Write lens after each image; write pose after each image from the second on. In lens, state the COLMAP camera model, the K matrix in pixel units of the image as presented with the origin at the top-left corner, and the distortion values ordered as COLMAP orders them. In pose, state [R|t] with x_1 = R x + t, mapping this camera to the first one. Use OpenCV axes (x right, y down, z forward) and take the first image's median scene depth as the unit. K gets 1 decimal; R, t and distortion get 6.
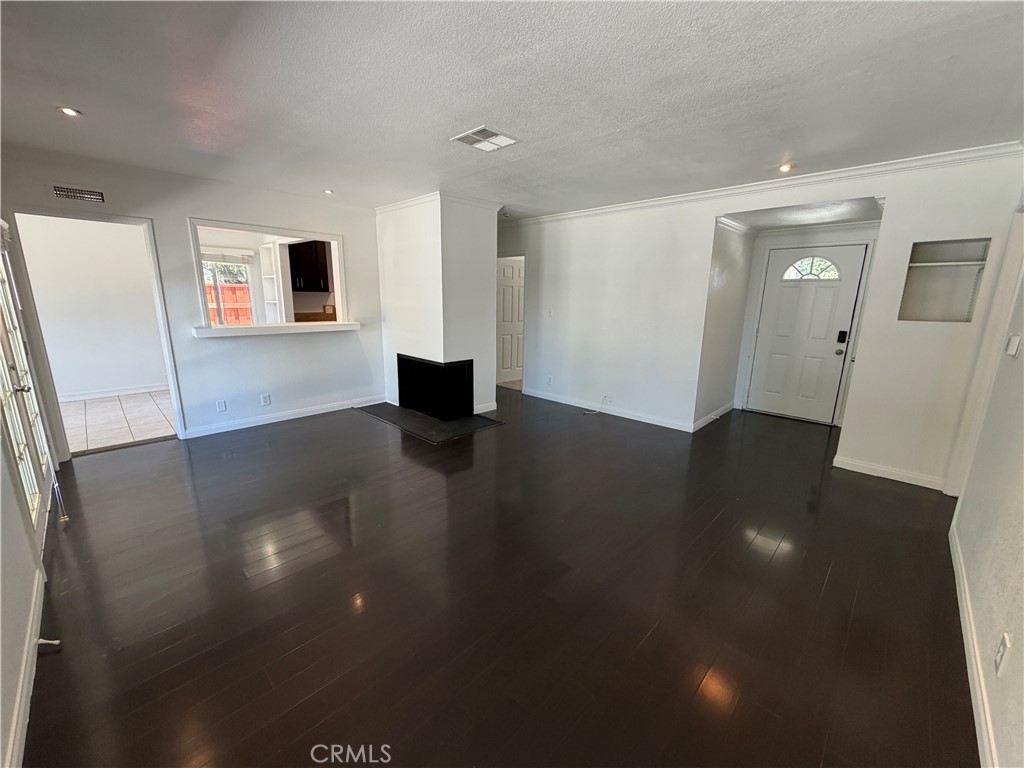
lens RADIAL K [[408.8, 0, 510.9], [0, 408.8, 387.4], [0, 0, 1]] dist [0.000167, -0.000079]
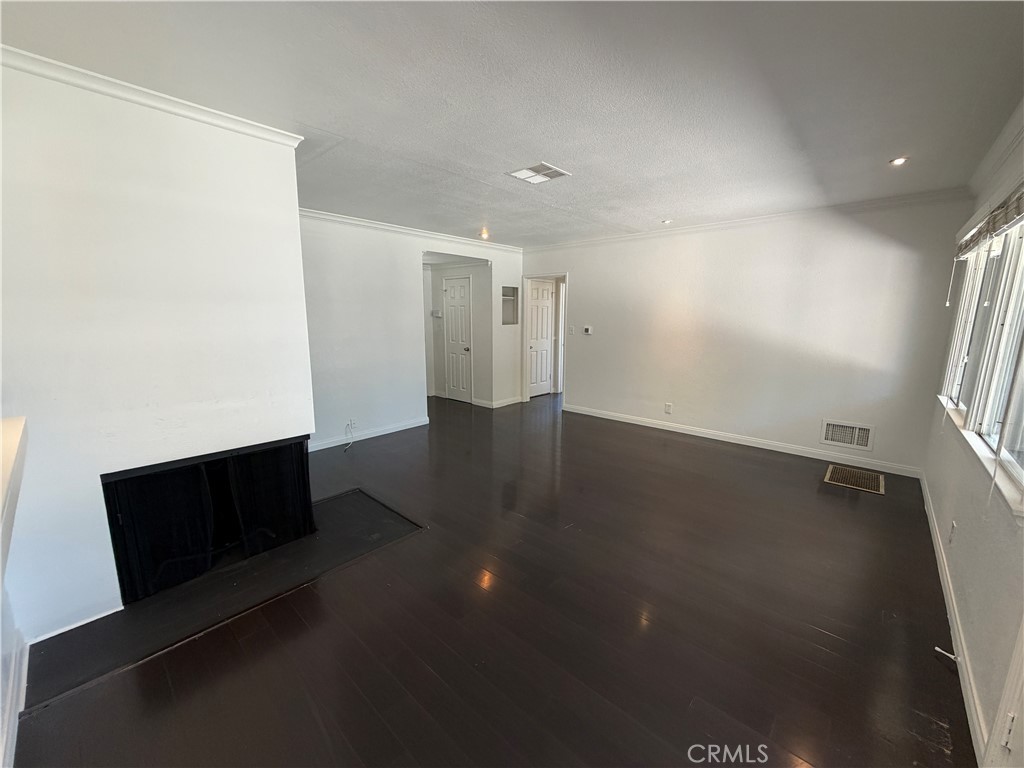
lens RADIAL K [[408.8, 0, 510.9], [0, 408.8, 387.4], [0, 0, 1]] dist [0.000167, -0.000079]
pose [[-0.034330, -0.192514, 0.980694, -0.839950], [0.212217, 0.957490, 0.195388, -0.204678], [-0.976619, 0.214828, 0.007984, 0.818813]]
